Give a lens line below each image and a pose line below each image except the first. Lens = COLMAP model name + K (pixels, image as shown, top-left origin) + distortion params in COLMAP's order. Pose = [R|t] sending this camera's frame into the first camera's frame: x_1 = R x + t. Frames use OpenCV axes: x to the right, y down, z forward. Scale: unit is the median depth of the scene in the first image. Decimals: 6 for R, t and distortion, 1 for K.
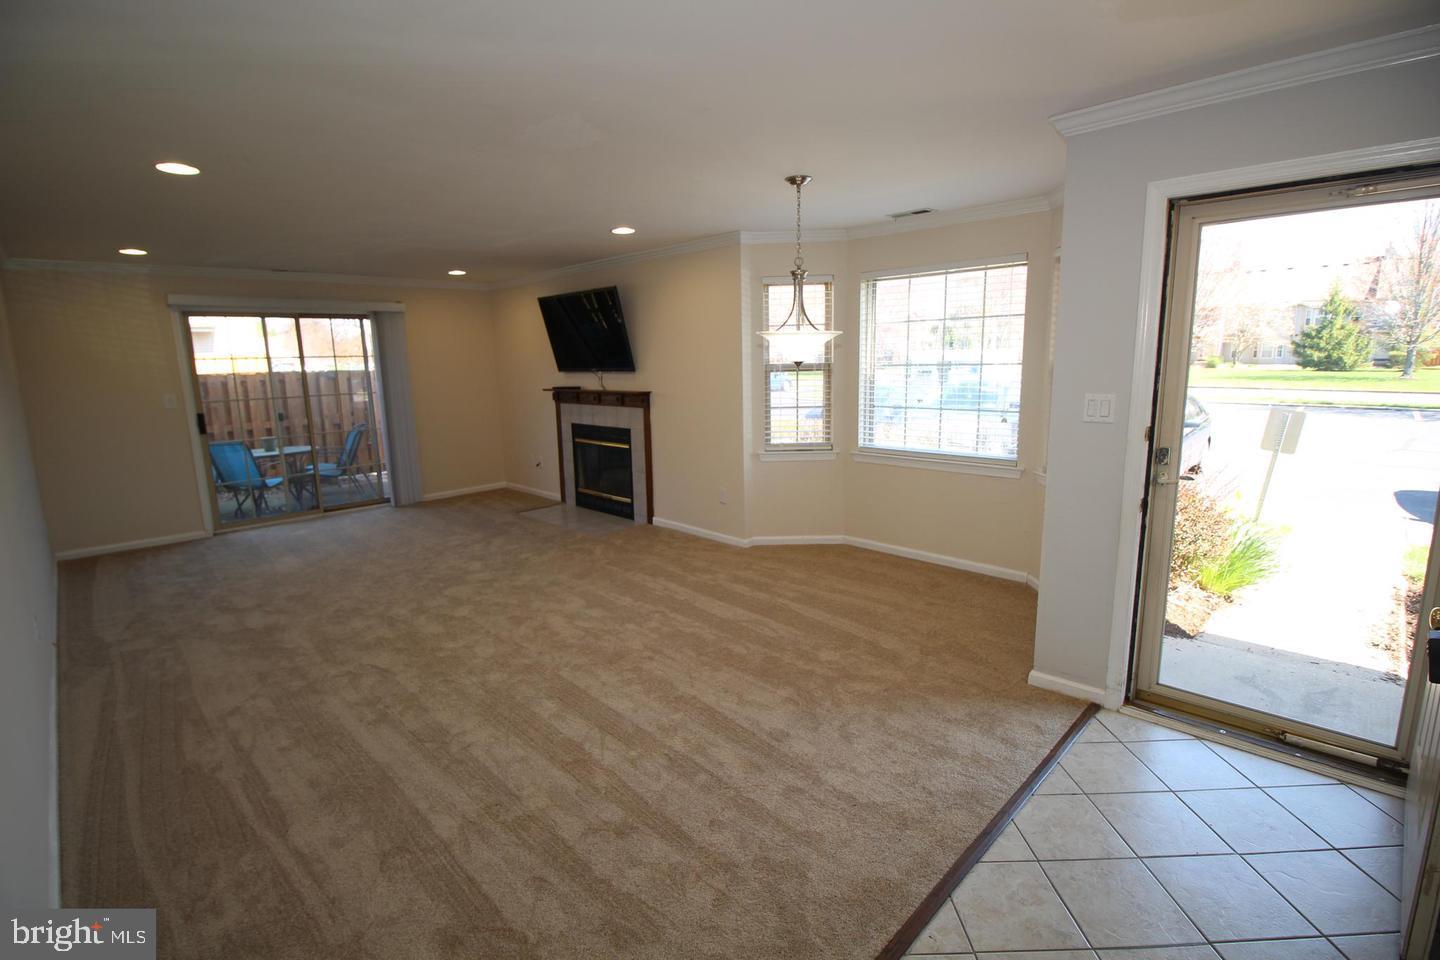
lens RADIAL K [[665.2, 0, 714.9], [0, 665.2, 475.5], [0, 0, 1]] dist [-0.000661, -0.012105]
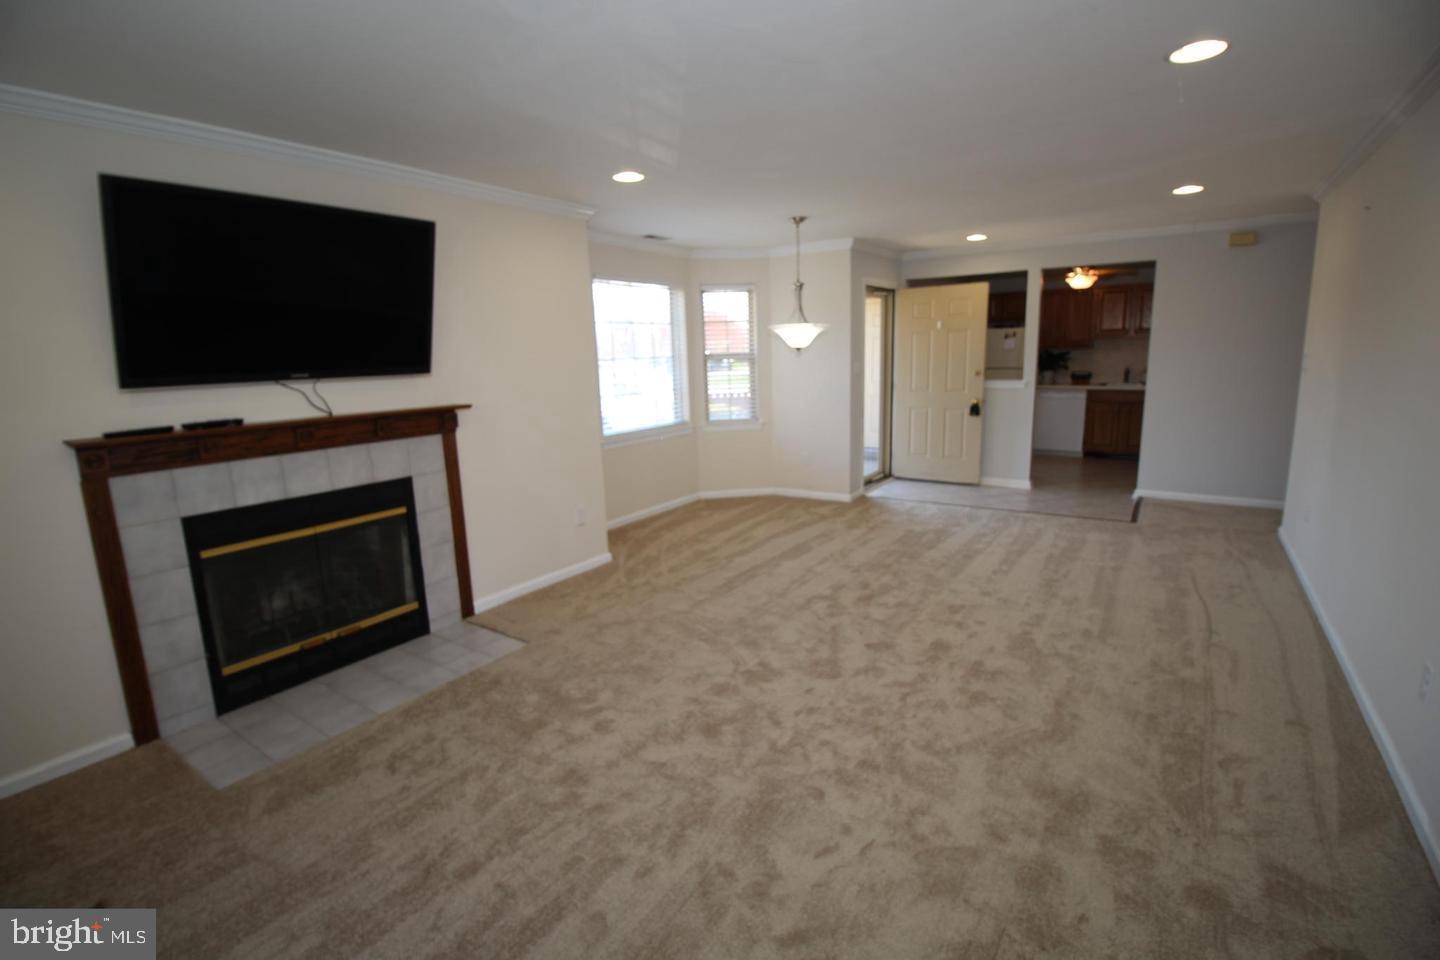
lens RADIAL K [[665.2, 0, 714.9], [0, 665.2, 475.5], [0, 0, 1]] dist [-0.000661, -0.012105]
pose [[-0.185017, -0.157061, 0.970103, -0.726315], [0.201275, 0.960164, 0.193839, -0.129445], [-0.961903, 0.231121, -0.146034, 0.842179]]
